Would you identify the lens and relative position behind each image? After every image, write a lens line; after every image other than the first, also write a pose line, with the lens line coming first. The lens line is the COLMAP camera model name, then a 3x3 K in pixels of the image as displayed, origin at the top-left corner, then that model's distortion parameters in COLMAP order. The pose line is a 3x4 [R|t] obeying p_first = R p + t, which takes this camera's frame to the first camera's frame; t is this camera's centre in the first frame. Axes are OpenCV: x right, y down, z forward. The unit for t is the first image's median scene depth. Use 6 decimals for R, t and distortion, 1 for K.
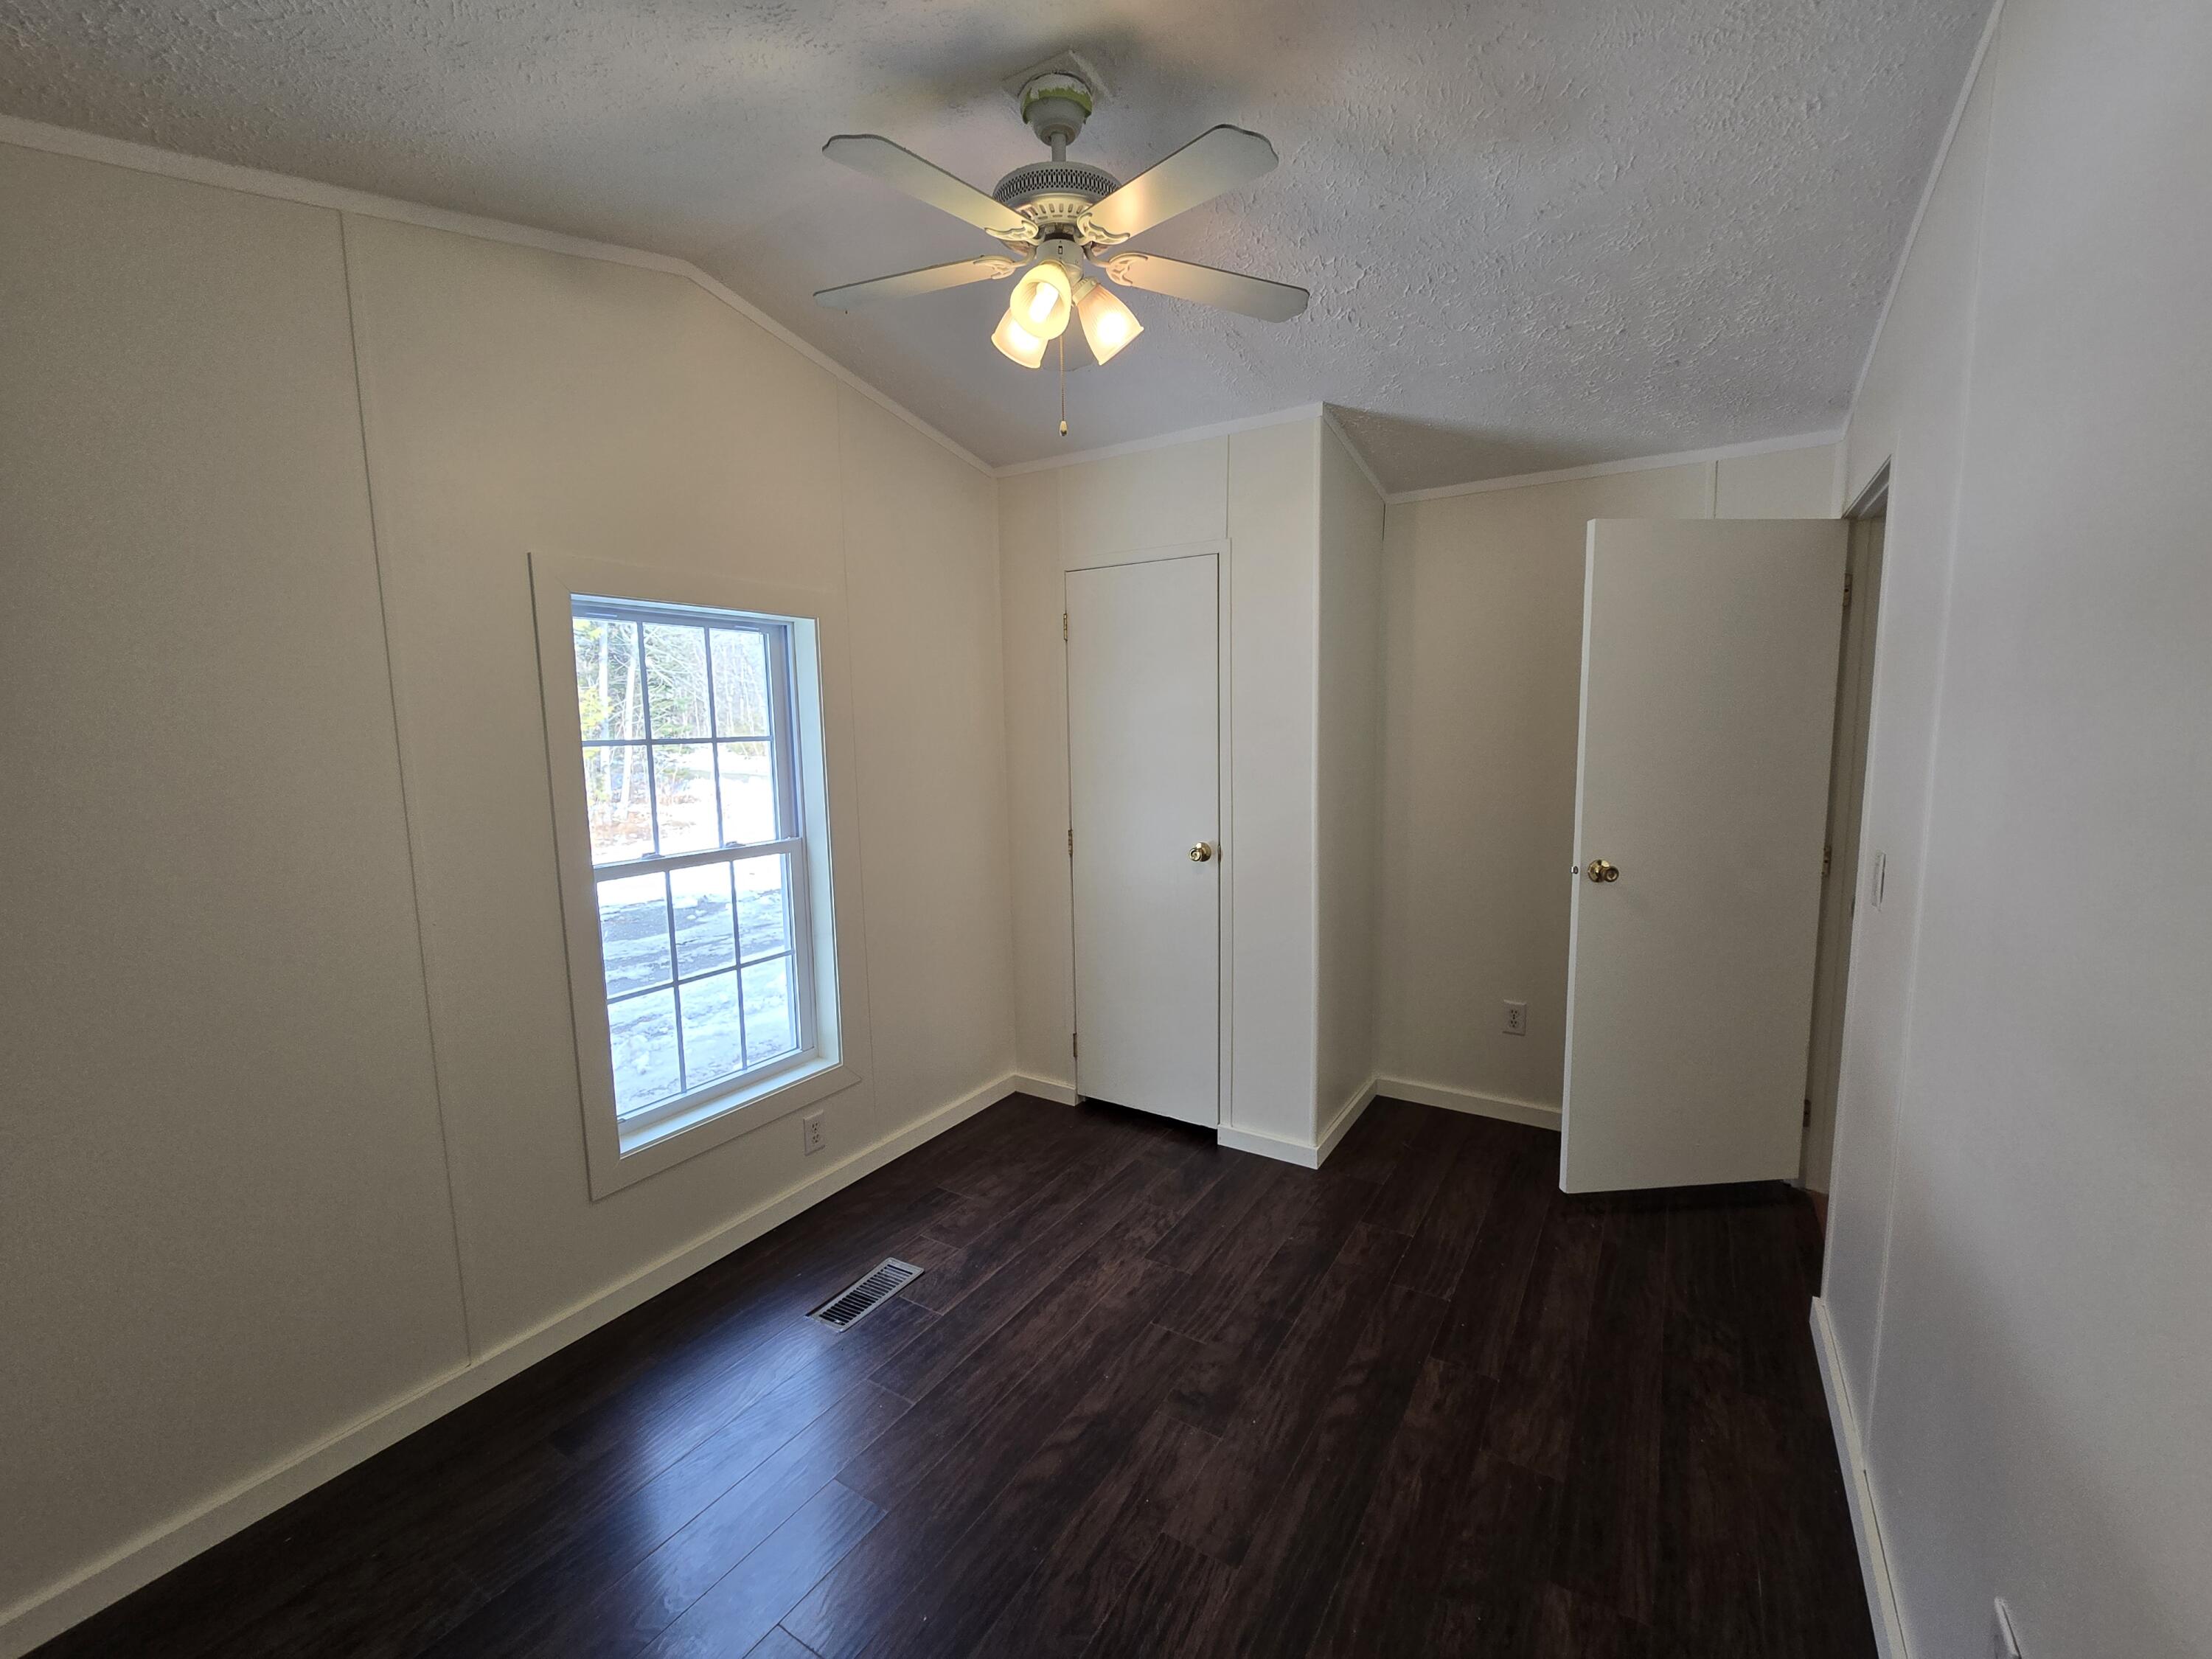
lens RADIAL K [[868.4, 0, 1147.2], [0, 868.4, 824.2], [0, 0, 1]] dist [-0.000042, -0.000180]
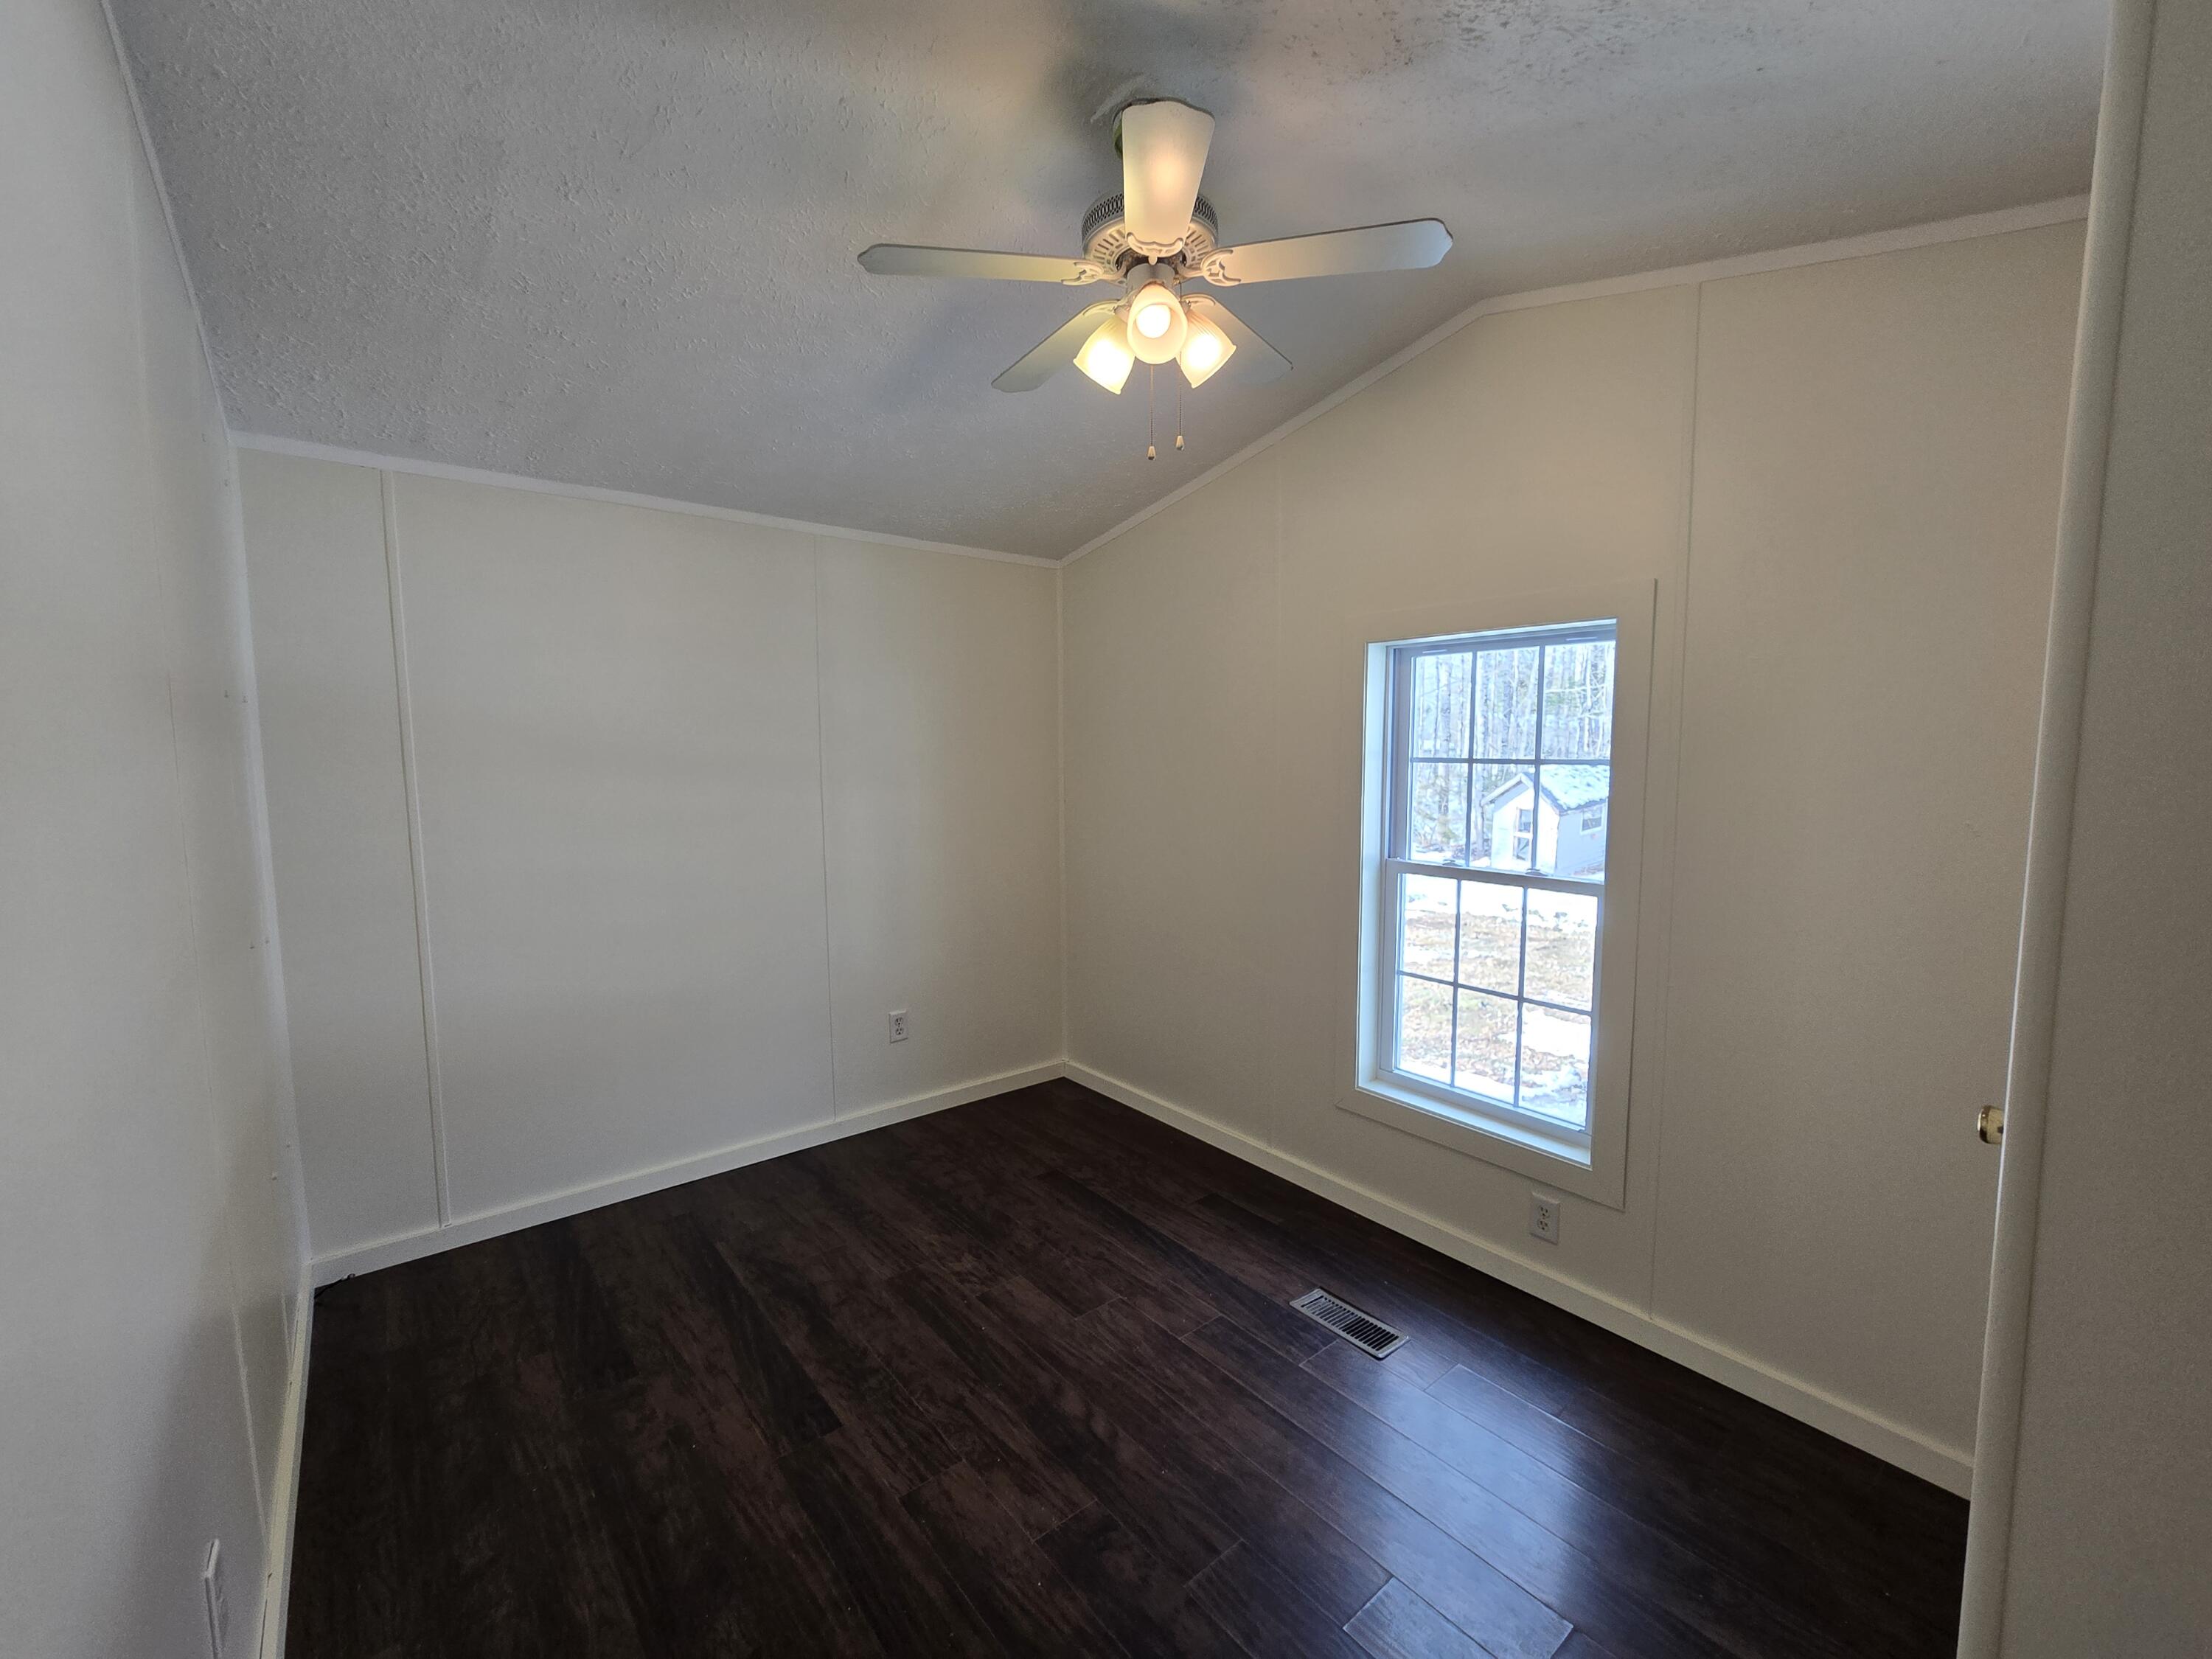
lens RADIAL K [[906.5, 0, 1112.3], [0, 906.5, 829.8], [0, 0, 1]] dist [-0.000370, -0.000626]
pose [[-0.320152, 0.106048, -0.941412, 0.901823], [-0.104463, 0.983704, 0.146338, -0.179554], [0.941589, 0.145193, -0.303856, 1.299269]]
